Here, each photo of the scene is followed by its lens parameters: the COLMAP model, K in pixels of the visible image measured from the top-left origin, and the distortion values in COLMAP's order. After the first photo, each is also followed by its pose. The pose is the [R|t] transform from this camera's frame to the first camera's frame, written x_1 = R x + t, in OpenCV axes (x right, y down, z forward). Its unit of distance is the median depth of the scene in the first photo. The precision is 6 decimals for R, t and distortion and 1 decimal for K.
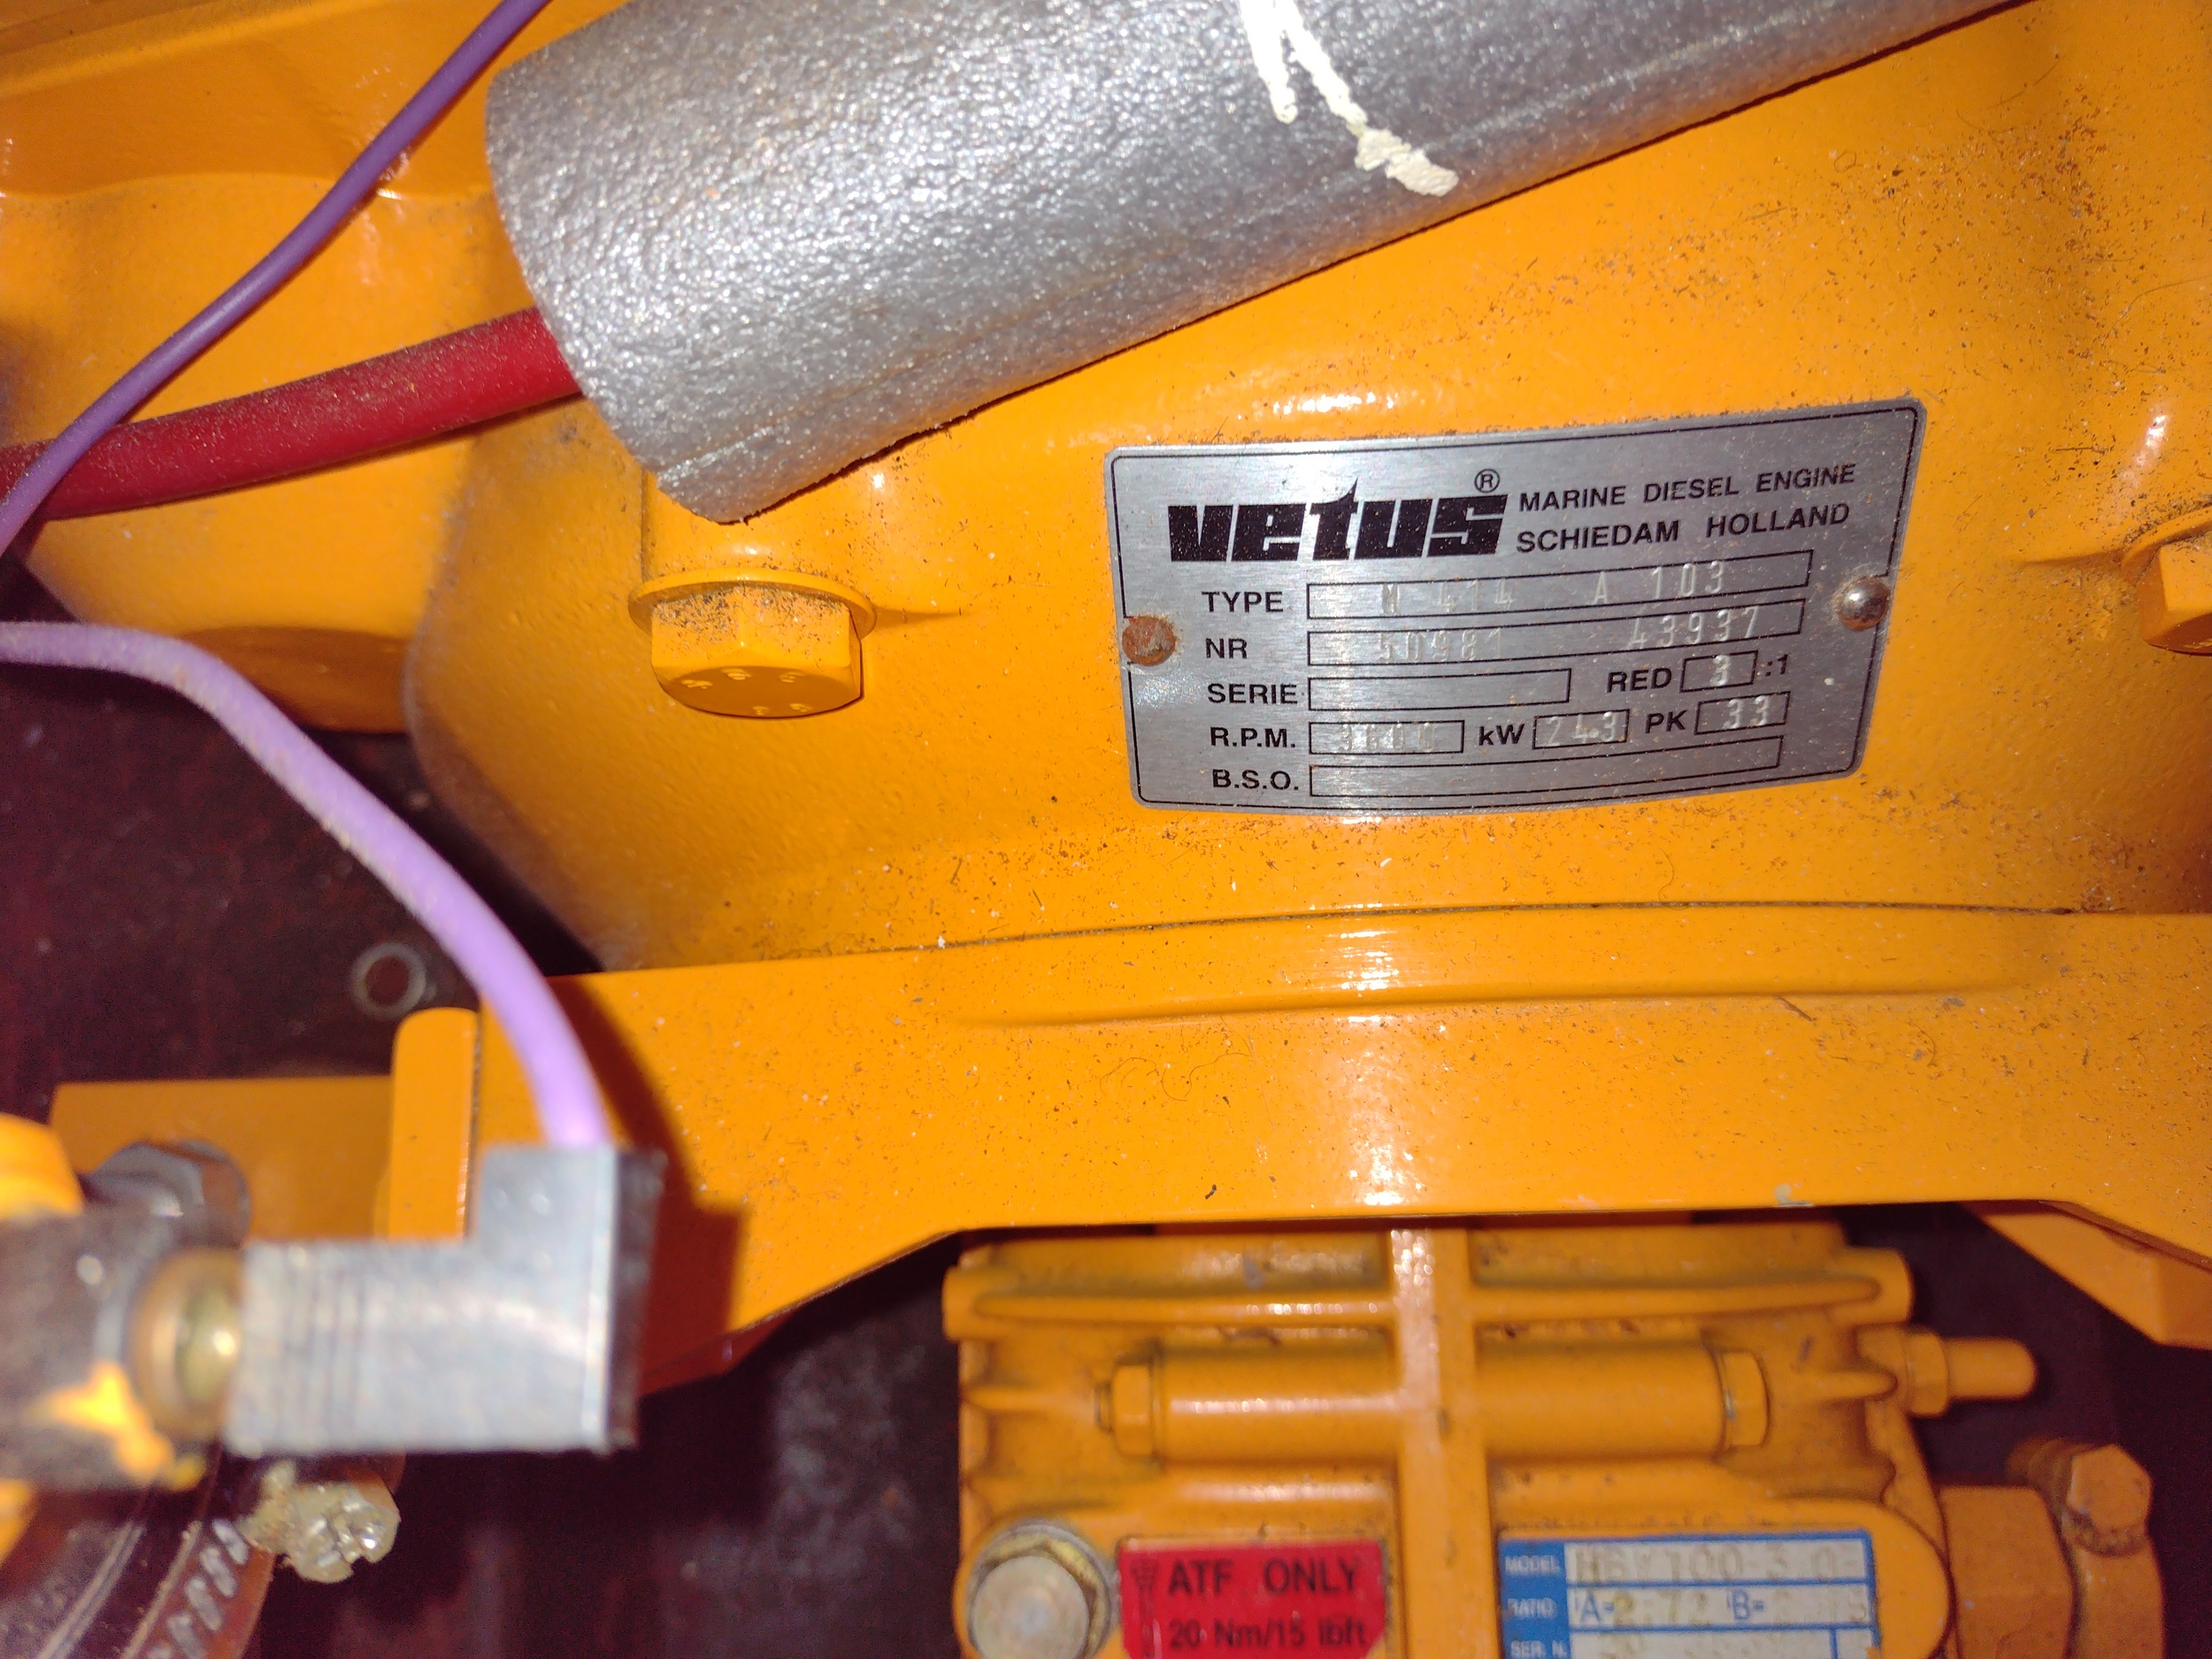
lens RADIAL K [[1651.9, 0, 1117.8], [0, 1651.9, 836.2], [0, 0, 1]] dist [0.063910, -0.145176]
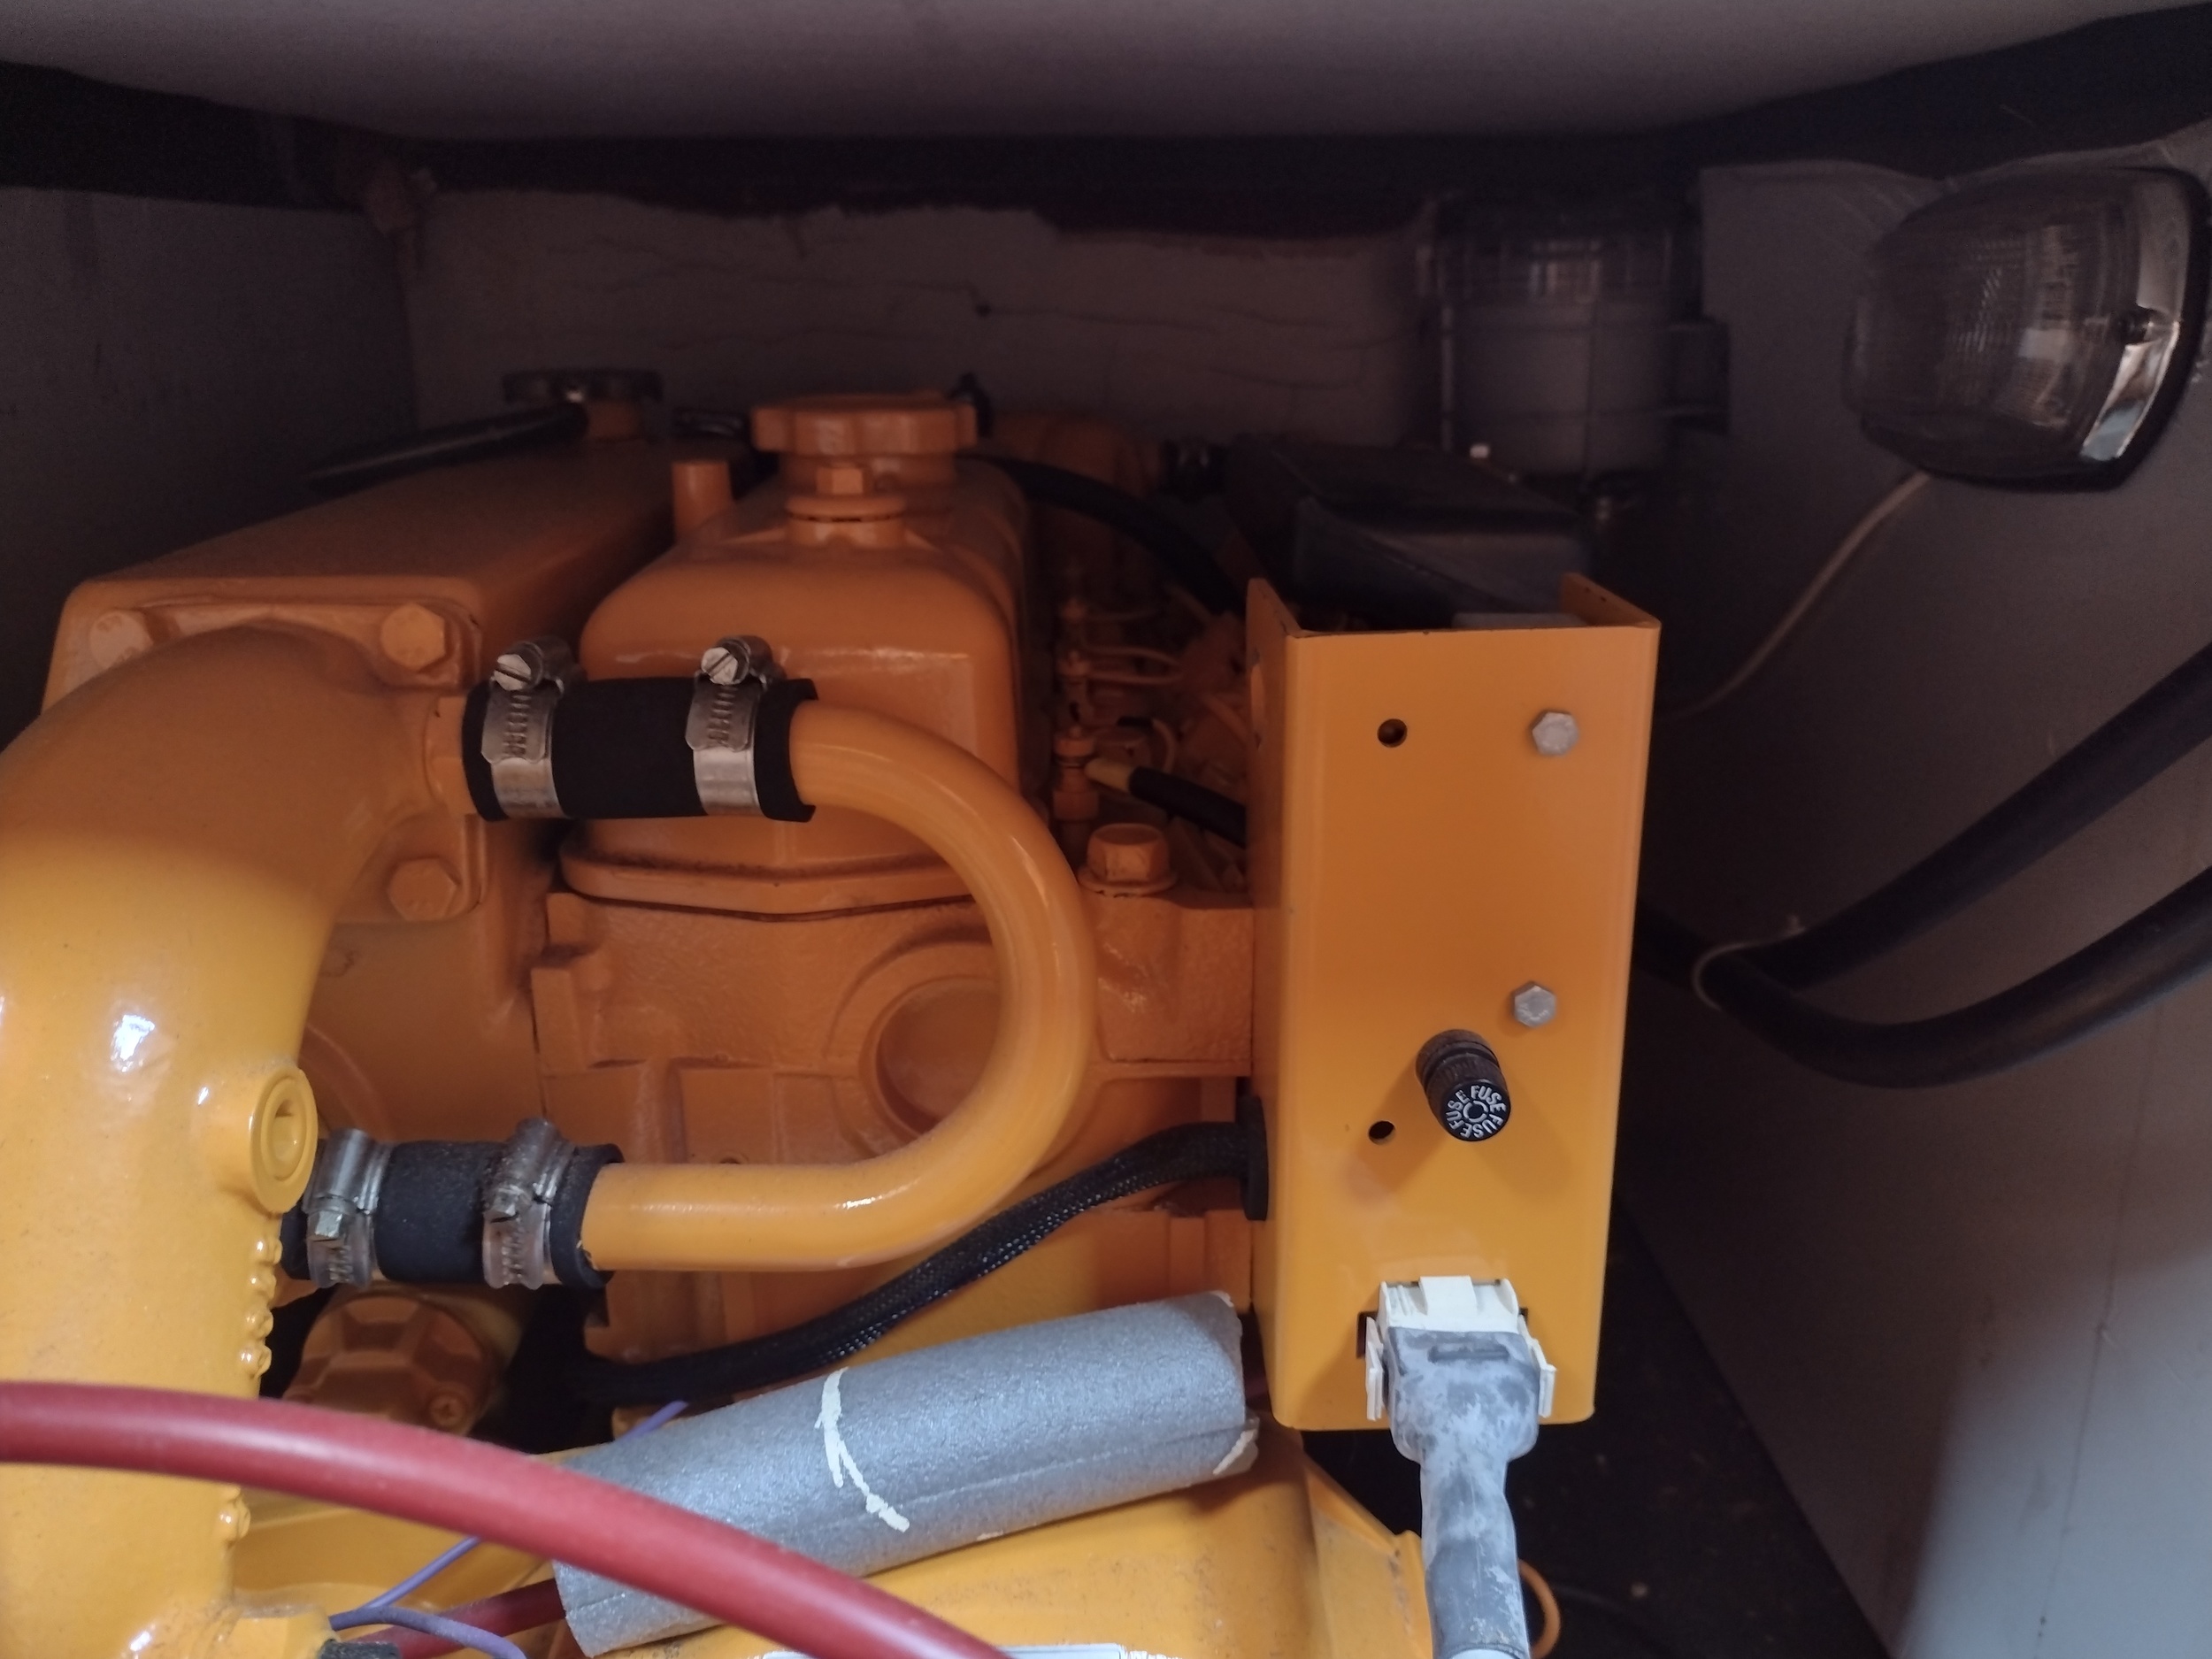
lens RADIAL K [[1710.6, 0, 1111.8], [0, 1710.6, 812.6], [0, 0, 1]] dist [0.085803, -0.162741]
pose [[0.996527, 0.077854, 0.029547, 0.291389], [-0.013754, 0.503839, -0.863688, 1.141576], [-0.082128, 0.860282, 0.503160, -1.121674]]
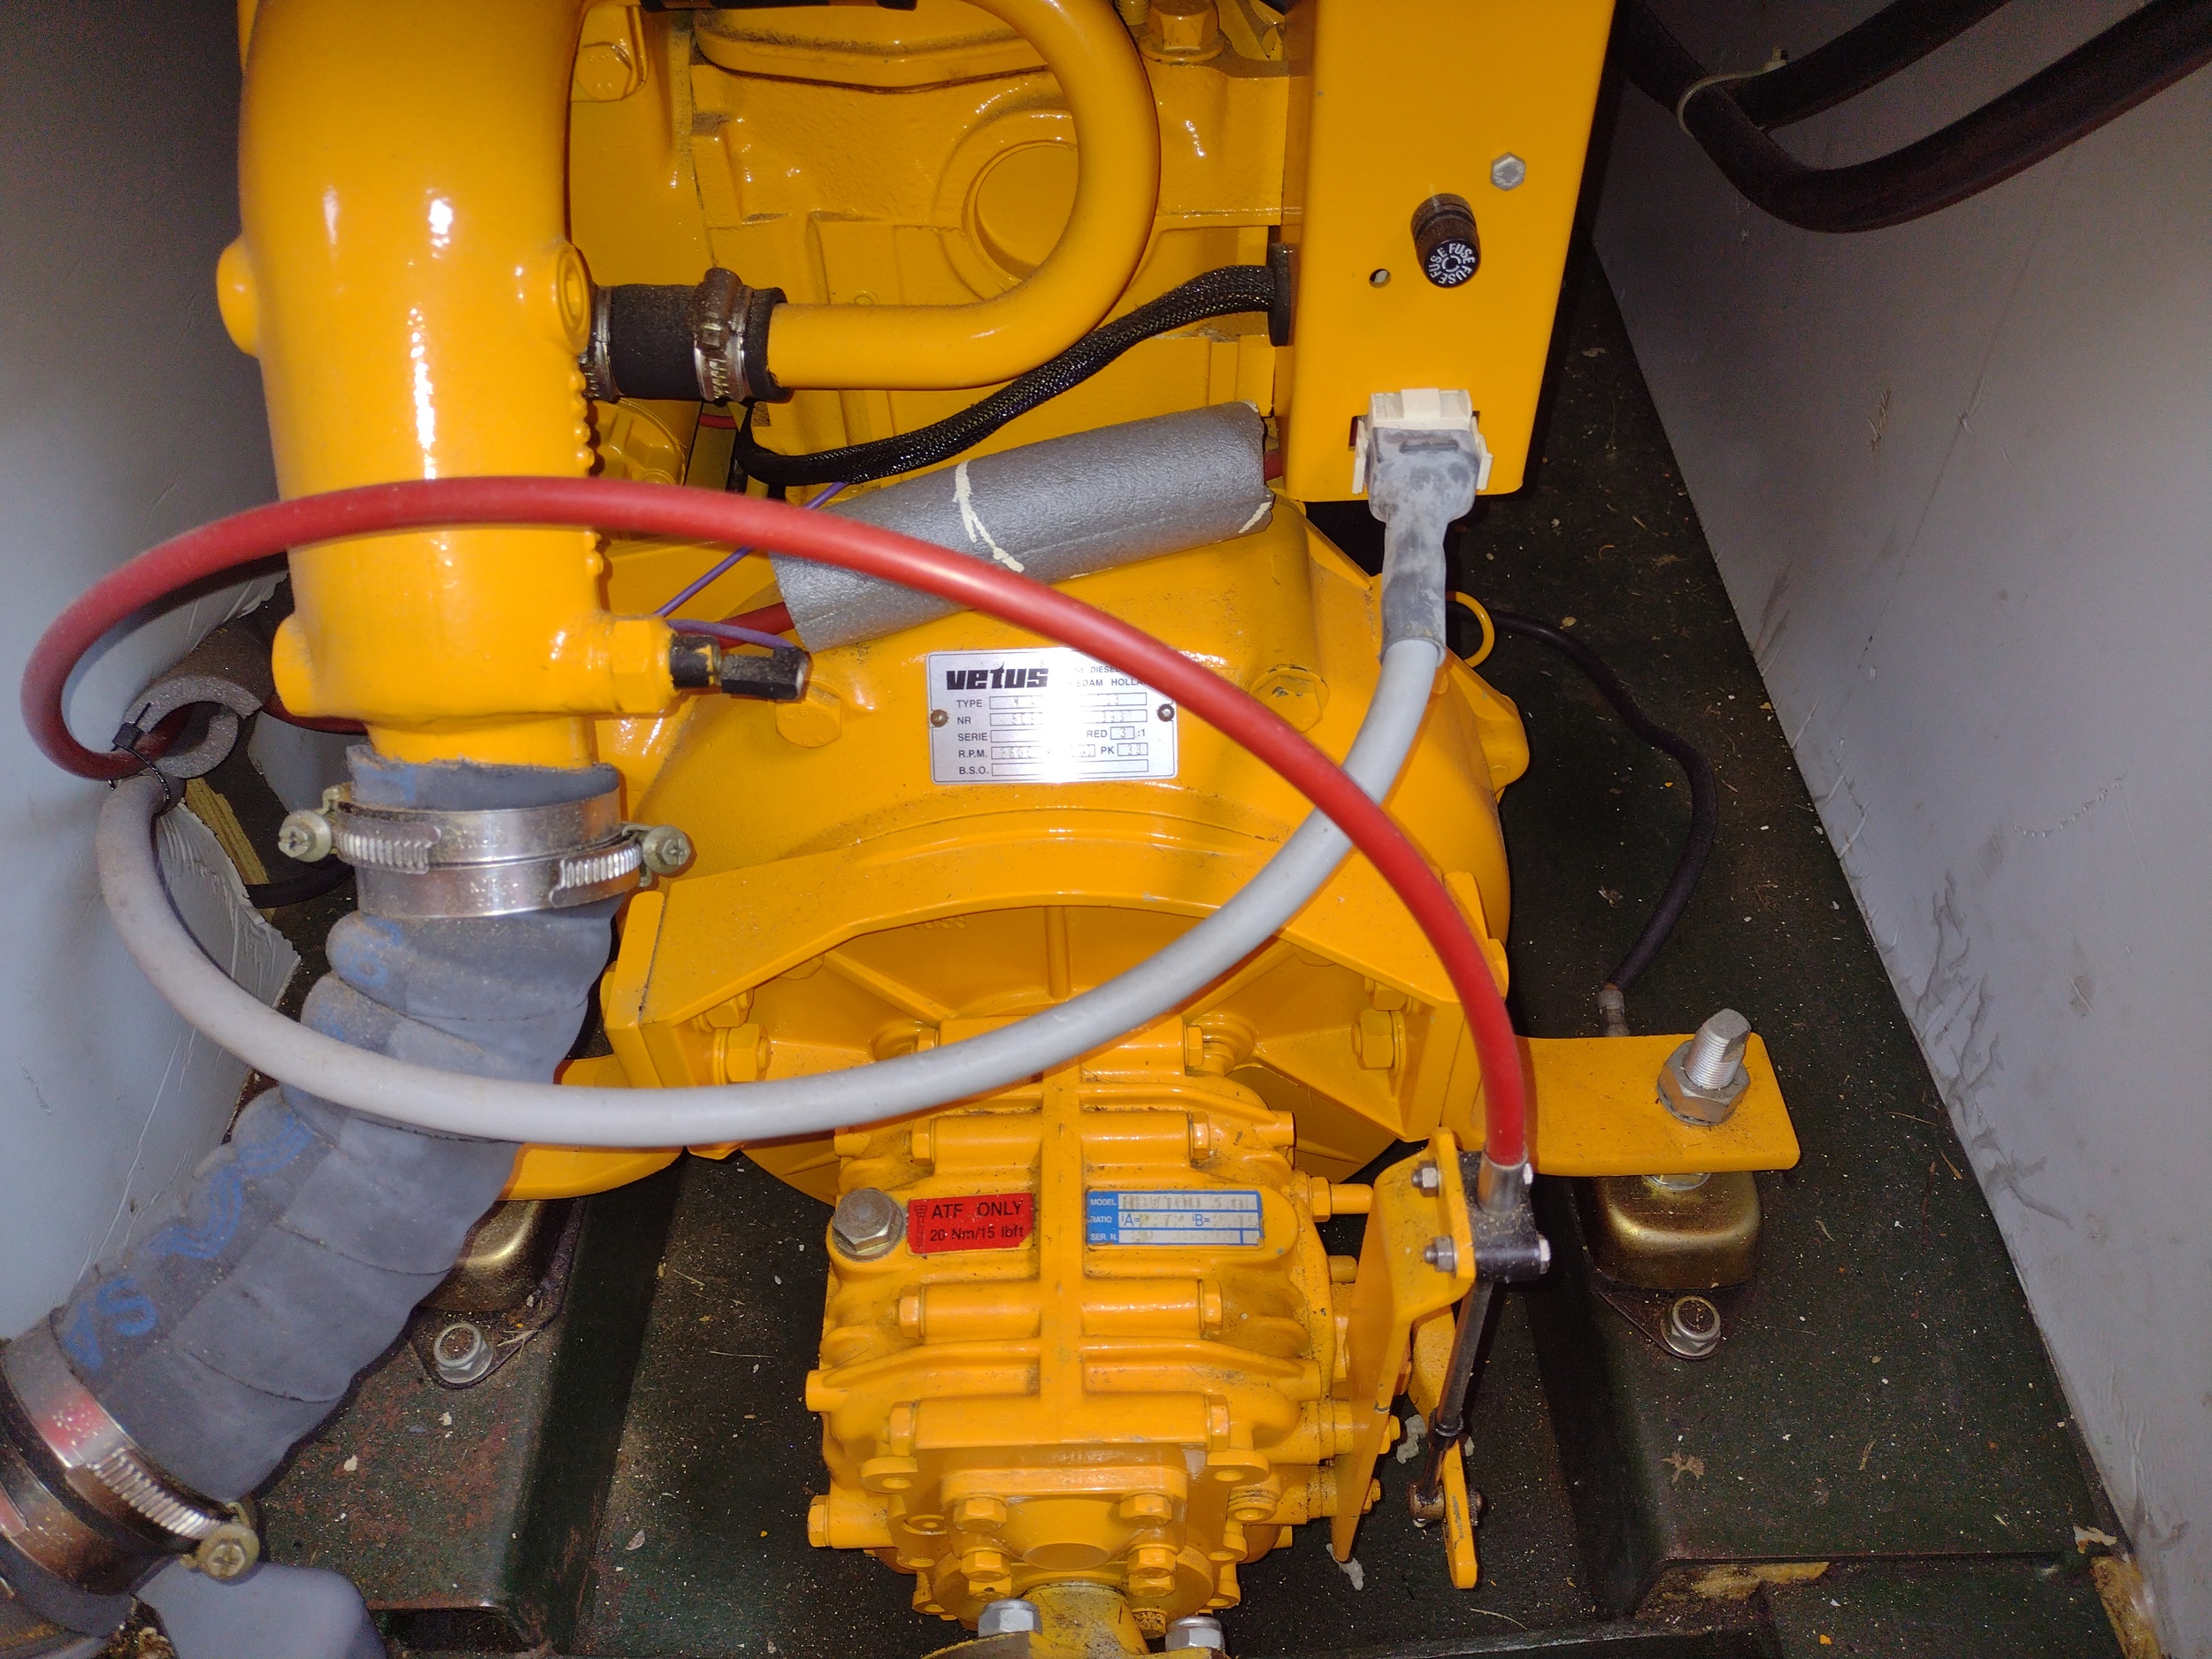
lens RADIAL K [[1618.9, 0, 1112.7], [0, 1618.9, 864.4], [0, 0, 1]] dist [0.067910, -0.079321]
pose [[0.997791, 0.048007, 0.045923, 0.220359], [-0.021628, 0.888325, -0.458706, 1.528000], [-0.062816, 0.456700, 0.887400, -1.591084]]
